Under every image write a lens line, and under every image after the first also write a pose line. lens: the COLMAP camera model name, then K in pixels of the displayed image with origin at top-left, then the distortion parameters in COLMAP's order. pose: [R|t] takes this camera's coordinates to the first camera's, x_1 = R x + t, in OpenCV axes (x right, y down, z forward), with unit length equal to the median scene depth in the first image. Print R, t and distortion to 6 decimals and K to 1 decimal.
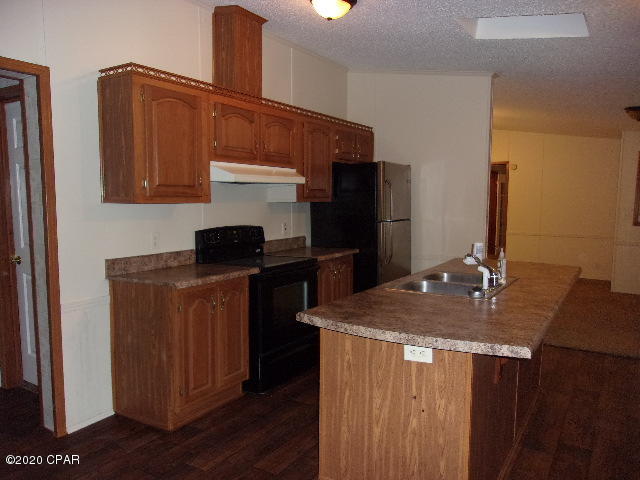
lens RADIAL K [[493.4, 0, 329.5], [0, 493.4, 244.2], [0, 0, 1]] dist [-0.004199, 0.004608]
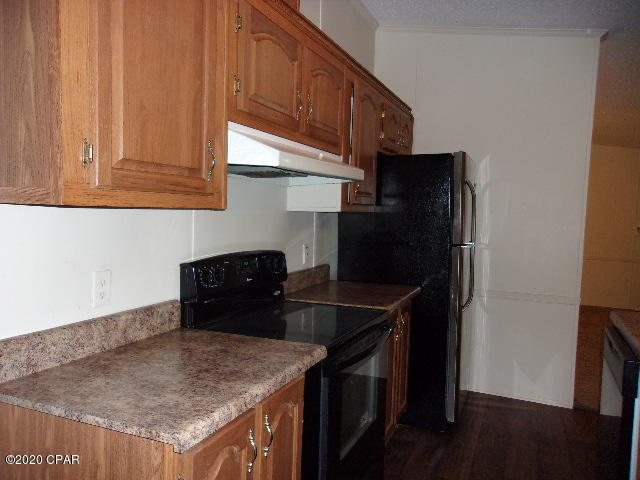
lens RADIAL K [[493.4, 0, 329.5], [0, 493.4, 244.2], [0, 0, 1]] dist [-0.004199, 0.004608]
pose [[0.989077, 0.015749, 0.146558, -0.216083], [-0.012660, 0.999678, -0.021990, -0.041100], [-0.146857, 0.019895, 0.988958, 0.525197]]
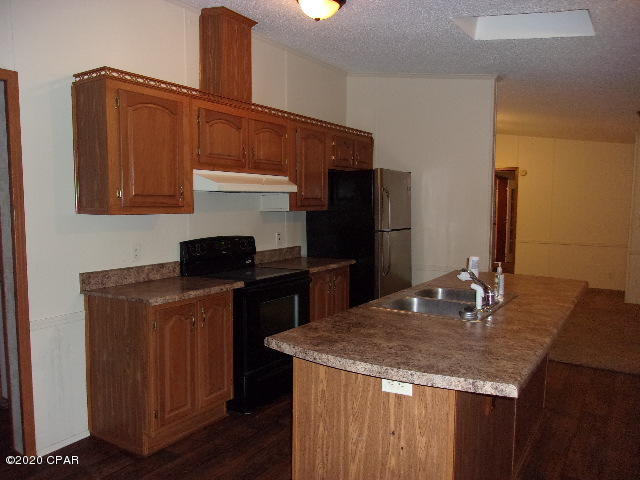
lens RADIAL K [[493.4, 0, 329.5], [0, 493.4, 244.2], [0, 0, 1]] dist [-0.004199, 0.004608]
pose [[0.999682, 0.001143, -0.025190, 0.046278], [-0.001410, 0.999943, -0.010559, -0.014216], [0.025176, 0.010592, 0.999627, 0.055388]]
